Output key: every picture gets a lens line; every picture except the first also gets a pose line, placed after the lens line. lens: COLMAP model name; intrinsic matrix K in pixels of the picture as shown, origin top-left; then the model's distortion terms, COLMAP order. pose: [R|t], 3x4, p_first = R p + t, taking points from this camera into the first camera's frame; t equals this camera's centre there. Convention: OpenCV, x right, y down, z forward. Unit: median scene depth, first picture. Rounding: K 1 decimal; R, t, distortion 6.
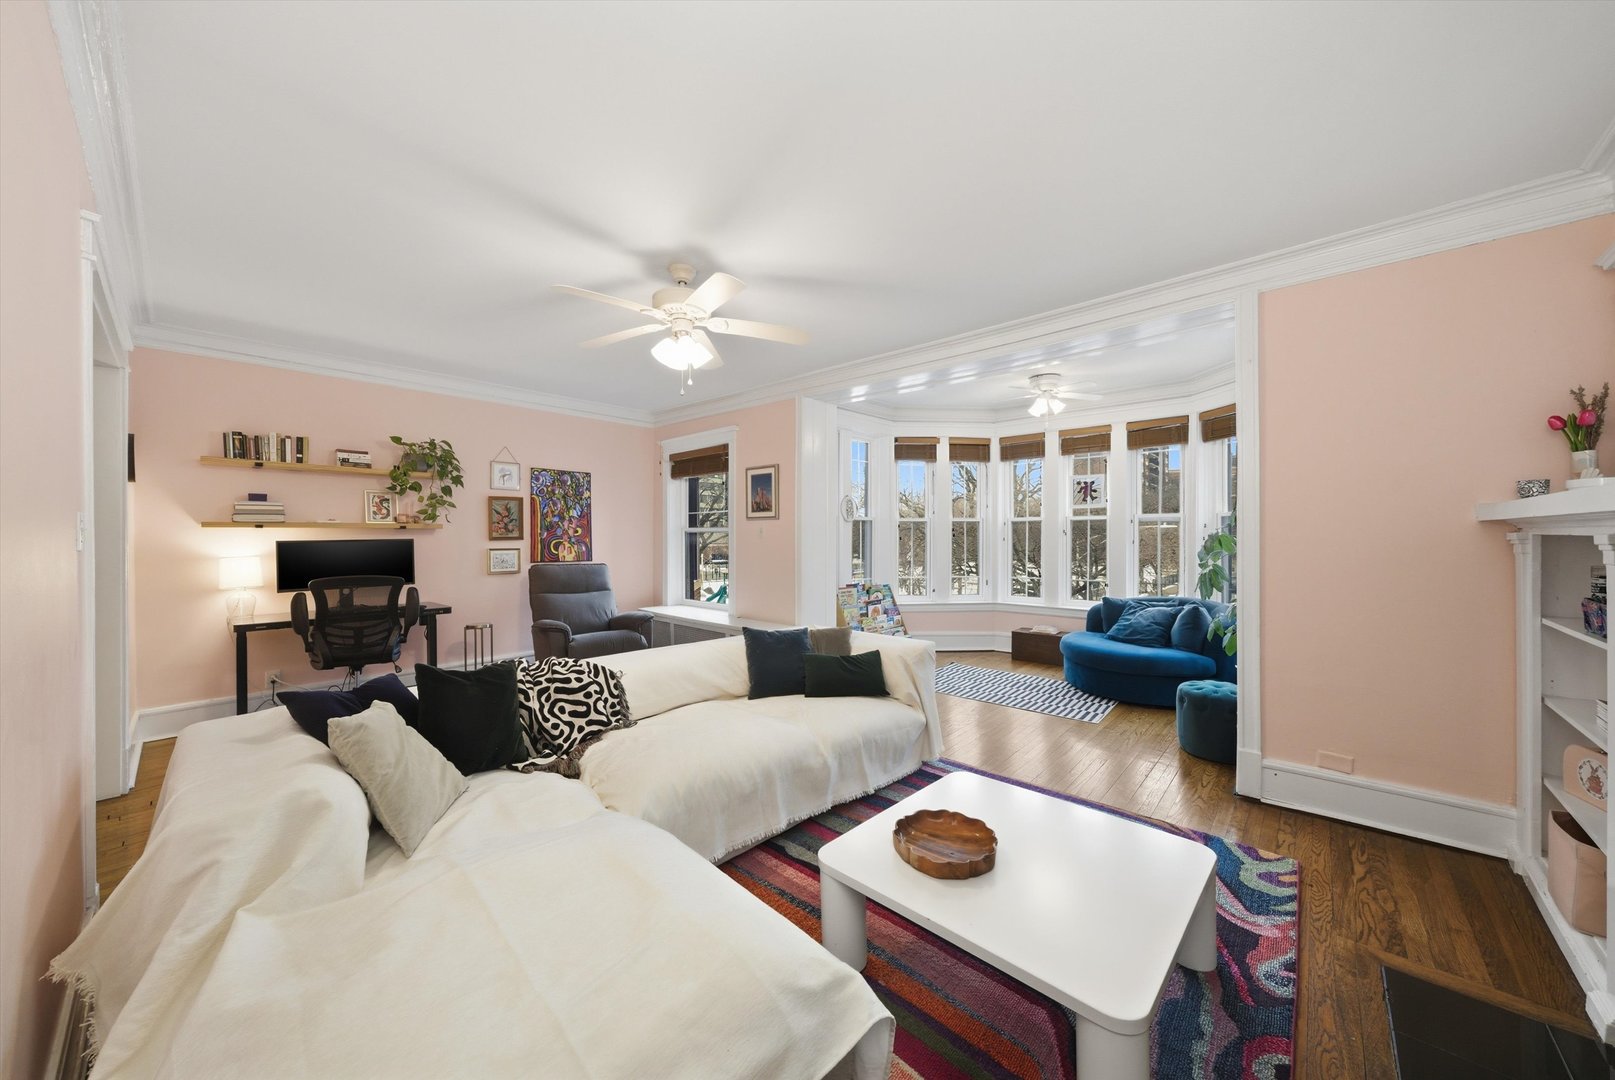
lens RADIAL K [[562.4, 0, 813.1], [0, 562.4, 537.2], [0, 0, 1]] dist [-0.004897, 0.001827]
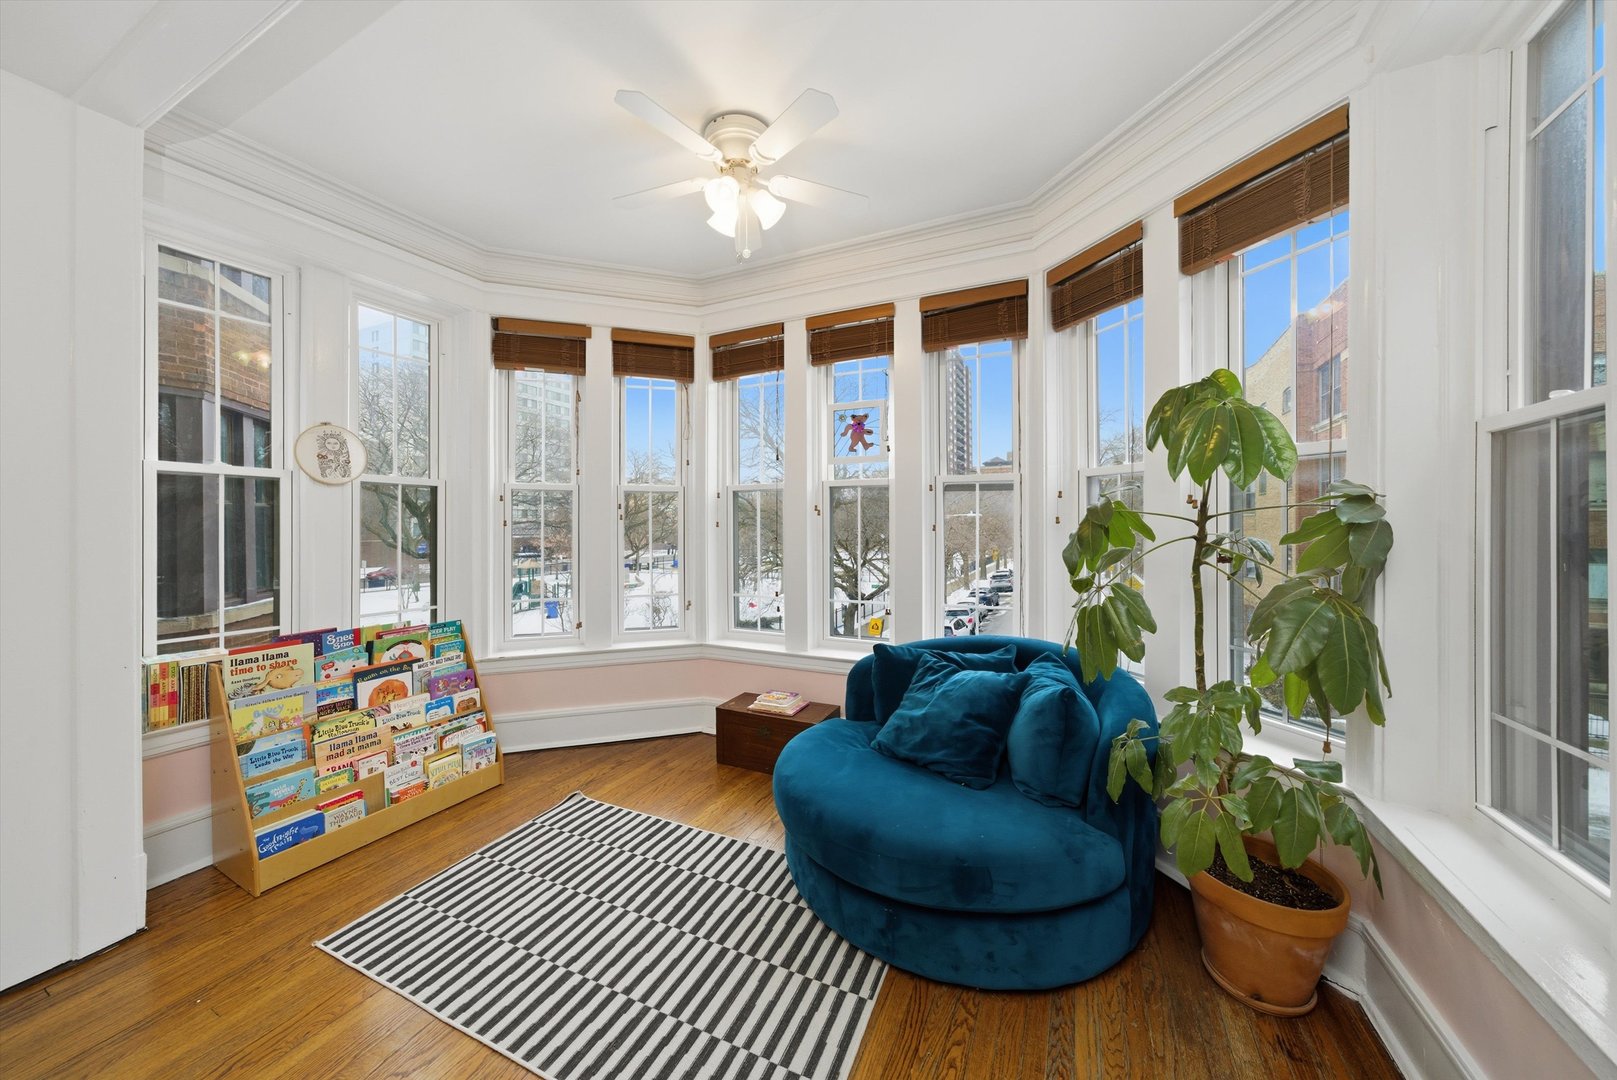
lens RADIAL K [[563.1, 0, 806.5], [0, 563.1, 526.5], [0, 0, 1]] dist [-0.004897, 0.001827]
pose [[0.963655, -0.001346, 0.267148, 0.324987], [0.001560, 0.999999, -0.000587, 0.007573], [-0.267147, 0.000982, 0.963655, 0.539125]]
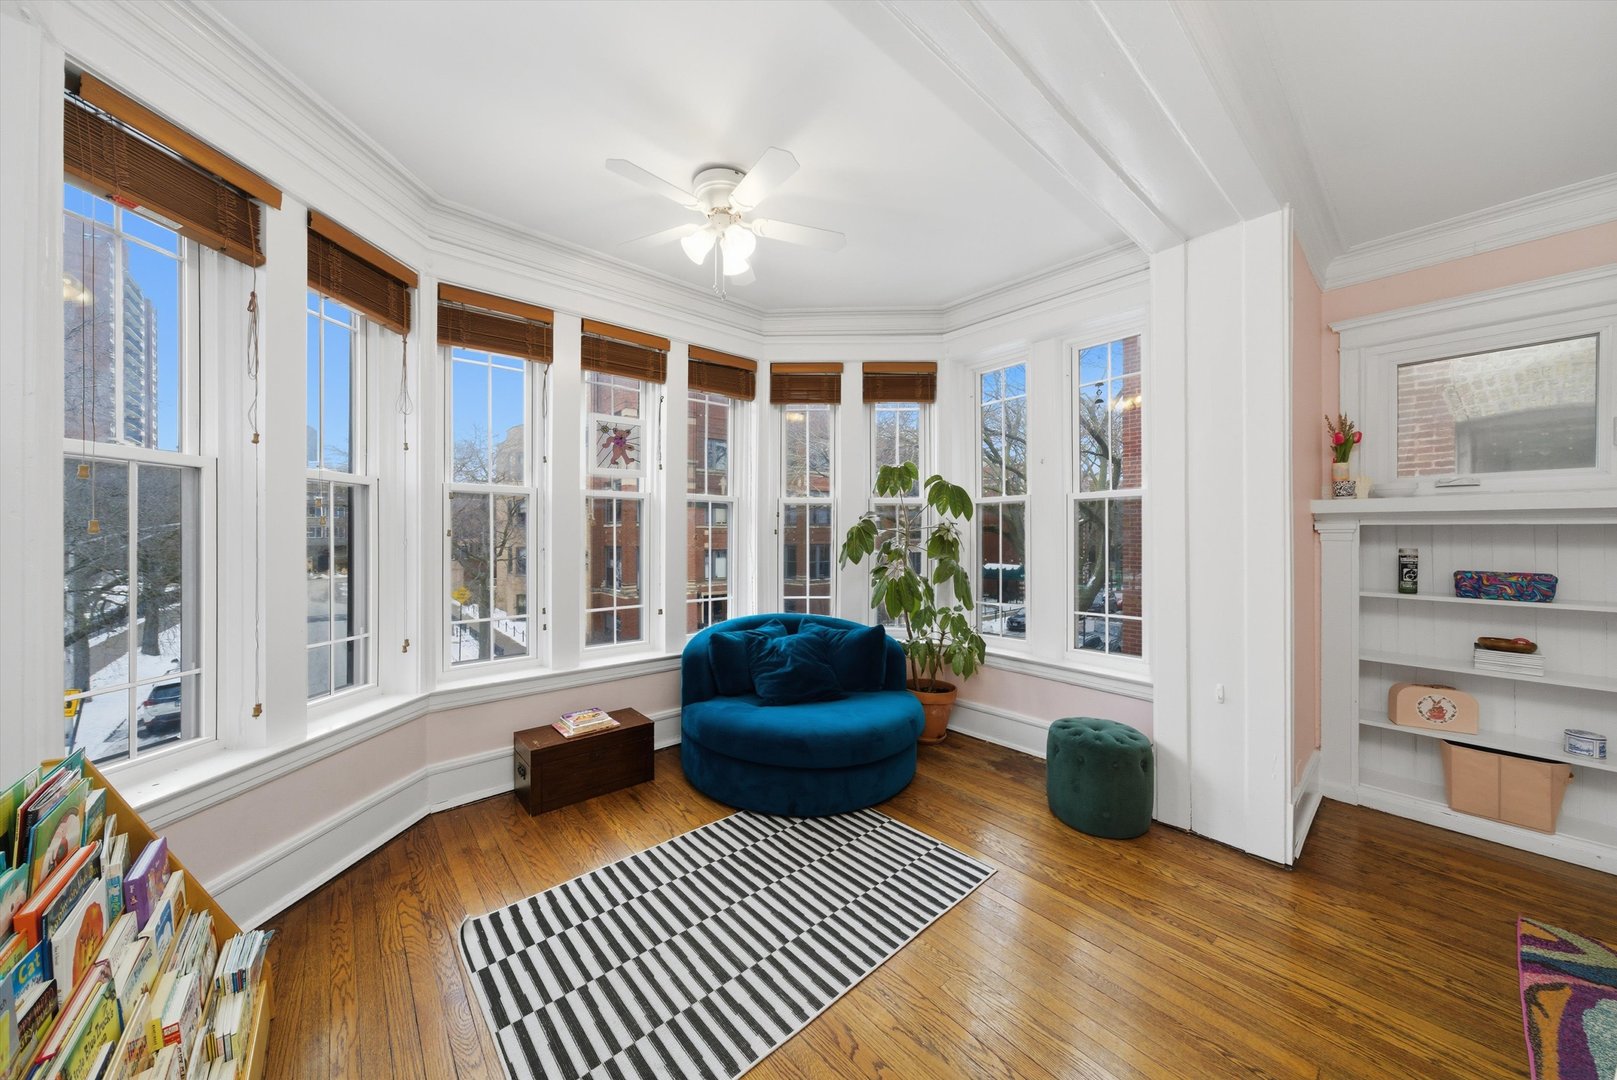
lens RADIAL K [[563.1, 0, 802.8], [0, 563.1, 535.0], [0, 0, 1]] dist [-0.004897, 0.001827]
pose [[0.129966, 0.001890, 0.991517, -0.040875], [0.000717, 0.999998, -0.002000, 0.007541], [-0.991518, 0.000971, 0.129964, 0.810927]]
